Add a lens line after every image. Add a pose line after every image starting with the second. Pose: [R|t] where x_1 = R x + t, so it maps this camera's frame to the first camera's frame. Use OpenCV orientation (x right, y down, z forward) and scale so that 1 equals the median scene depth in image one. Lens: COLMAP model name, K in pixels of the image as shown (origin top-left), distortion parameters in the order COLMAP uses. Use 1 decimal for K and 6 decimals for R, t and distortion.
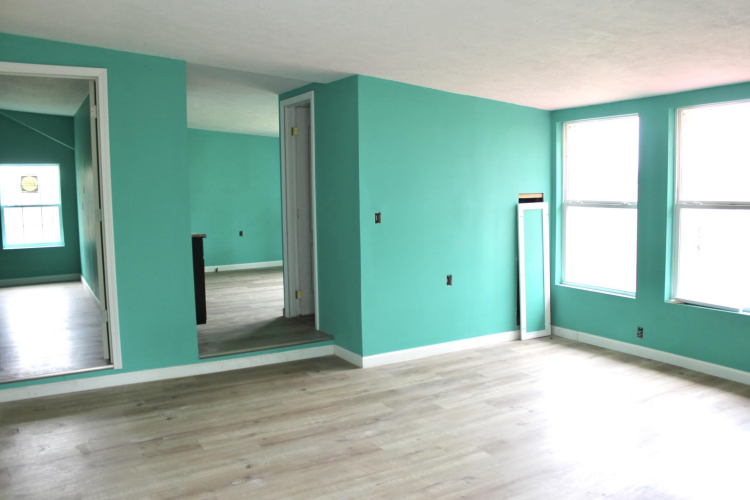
lens RADIAL K [[636.0, 0, 375.0], [0, 636.0, 250.0], [0, 0, 1]] dist [-0.165160, 0.147476]
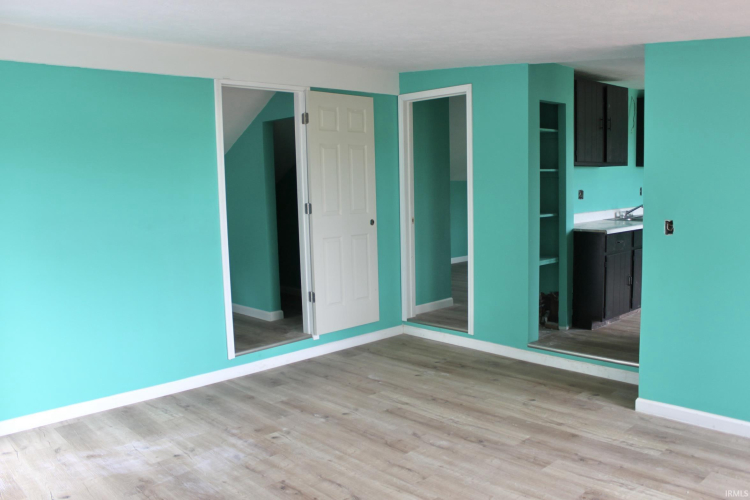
lens RADIAL K [[636.0, 0, 375.0], [0, 636.0, 250.0], [0, 0, 1]] dist [-0.165160, 0.147476]
pose [[0.218390, 0.113440, -0.969246, 0.783558], [-0.073305, 0.992321, 0.099624, -0.086067], [0.973104, 0.049294, 0.225029, 0.591416]]
